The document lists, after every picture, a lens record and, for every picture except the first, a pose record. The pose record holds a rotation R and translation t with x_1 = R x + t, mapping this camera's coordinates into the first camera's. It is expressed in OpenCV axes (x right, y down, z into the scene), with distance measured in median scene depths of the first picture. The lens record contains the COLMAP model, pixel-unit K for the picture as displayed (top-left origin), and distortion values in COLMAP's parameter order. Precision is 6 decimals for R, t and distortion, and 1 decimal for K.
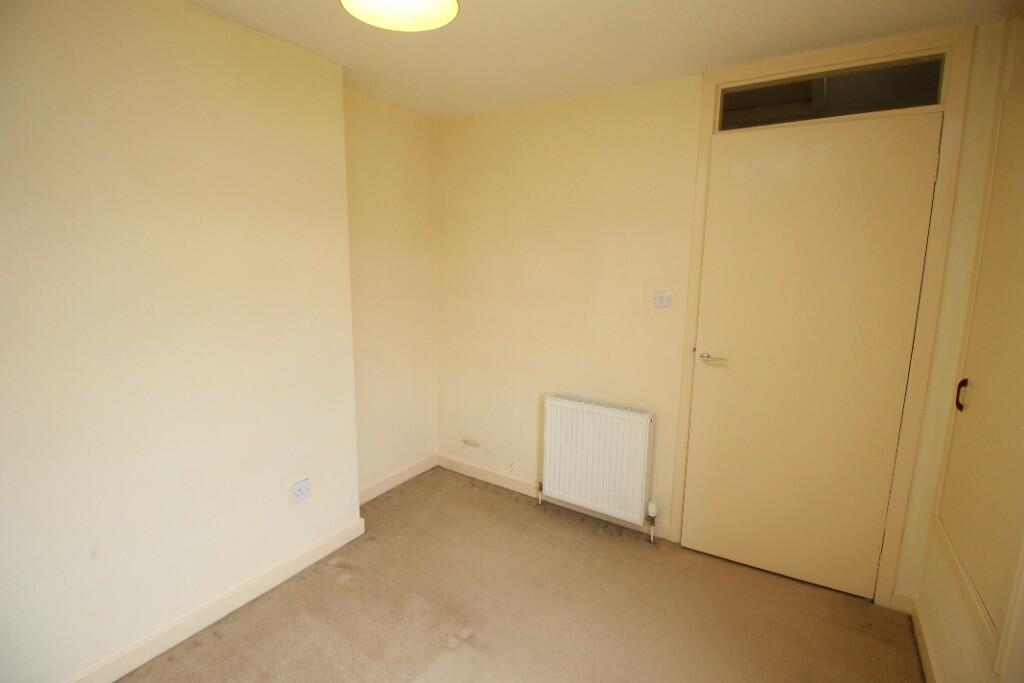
lens RADIAL K [[477.3, 0, 512.5], [0, 477.3, 330.2], [0, 0, 1]] dist [0.002291, -0.013557]
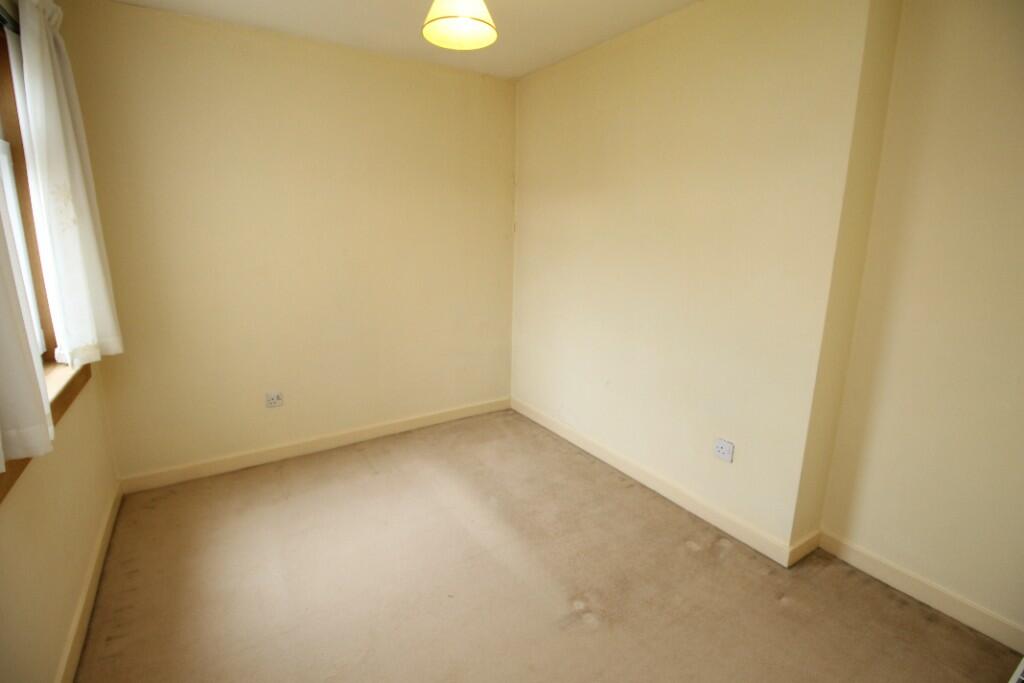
lens RADIAL K [[477.3, 0, 512.5], [0, 477.3, 330.2], [0, 0, 1]] dist [0.002291, -0.013557]
pose [[-0.409971, 0.174802, -0.895192, 0.581431], [-0.158201, 0.952960, 0.258534, -0.087919], [0.898274, 0.247612, -0.363032, 0.909865]]
